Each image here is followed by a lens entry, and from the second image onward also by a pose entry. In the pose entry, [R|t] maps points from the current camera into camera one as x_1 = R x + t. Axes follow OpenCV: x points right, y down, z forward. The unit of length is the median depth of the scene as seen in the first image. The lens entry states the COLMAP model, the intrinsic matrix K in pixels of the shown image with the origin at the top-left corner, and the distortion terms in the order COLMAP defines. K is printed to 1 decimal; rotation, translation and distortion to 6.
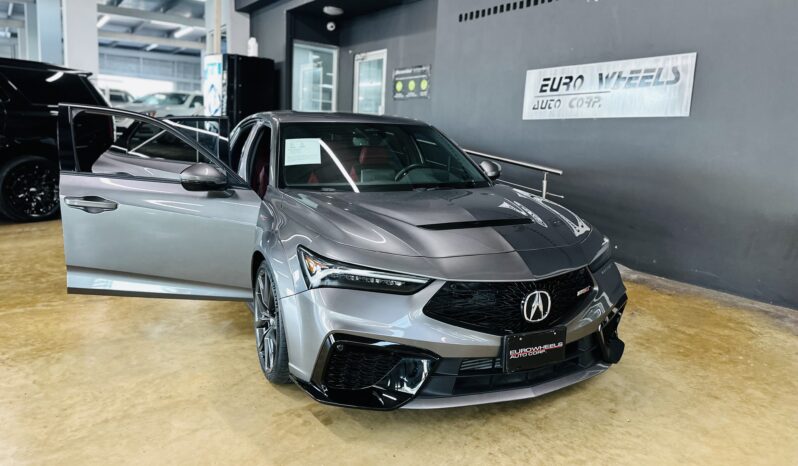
lens RADIAL K [[559.5, 0, 399.0], [0, 559.5, 233.0], [0, 0, 1]] dist [0.093064, -0.144340]
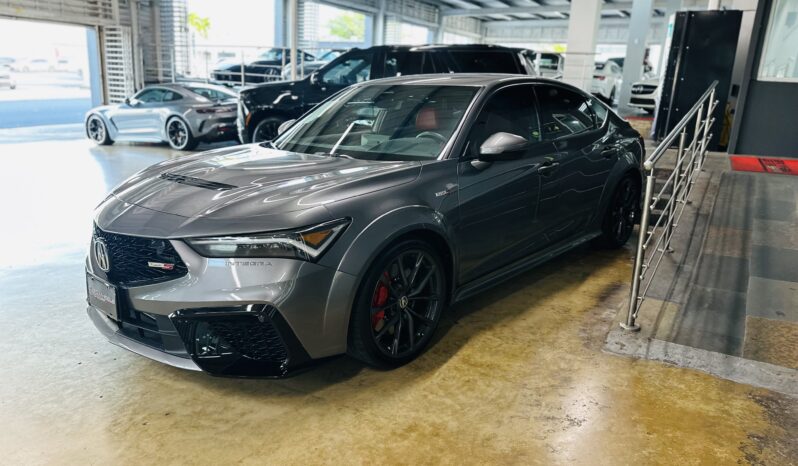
lens RADIAL K [[559.5, 0, 399.0], [0, 559.5, 233.0], [0, 0, 1]] dist [0.093064, -0.144340]
pose [[0.400929, 0.203609, -0.893196, 0.640153], [-0.168373, 0.974757, 0.146624, -0.072045], [0.900504, 0.091604, 0.425090, 0.480744]]
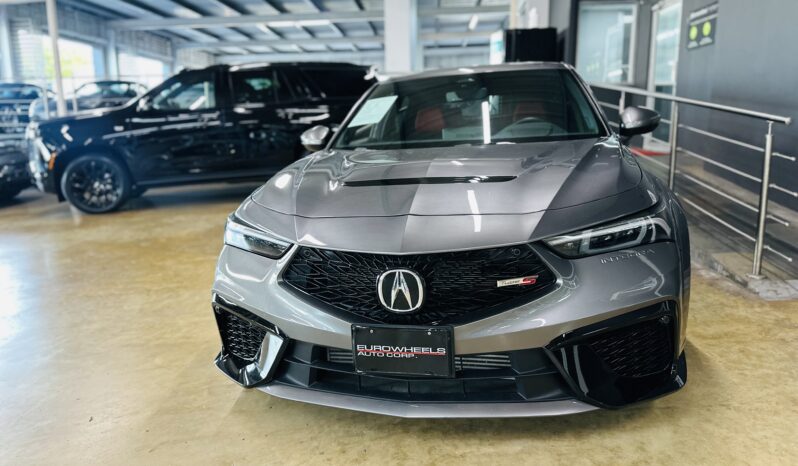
lens RADIAL K [[559.5, 0, 399.0], [0, 559.5, 233.0], [0, 0, 1]] dist [0.093064, -0.144340]
pose [[0.781725, 0.055658, -0.621135, 0.310861], [-0.043612, 0.998450, 0.034581, 0.015442], [0.622096, 0.000056, 0.782941, 0.204476]]
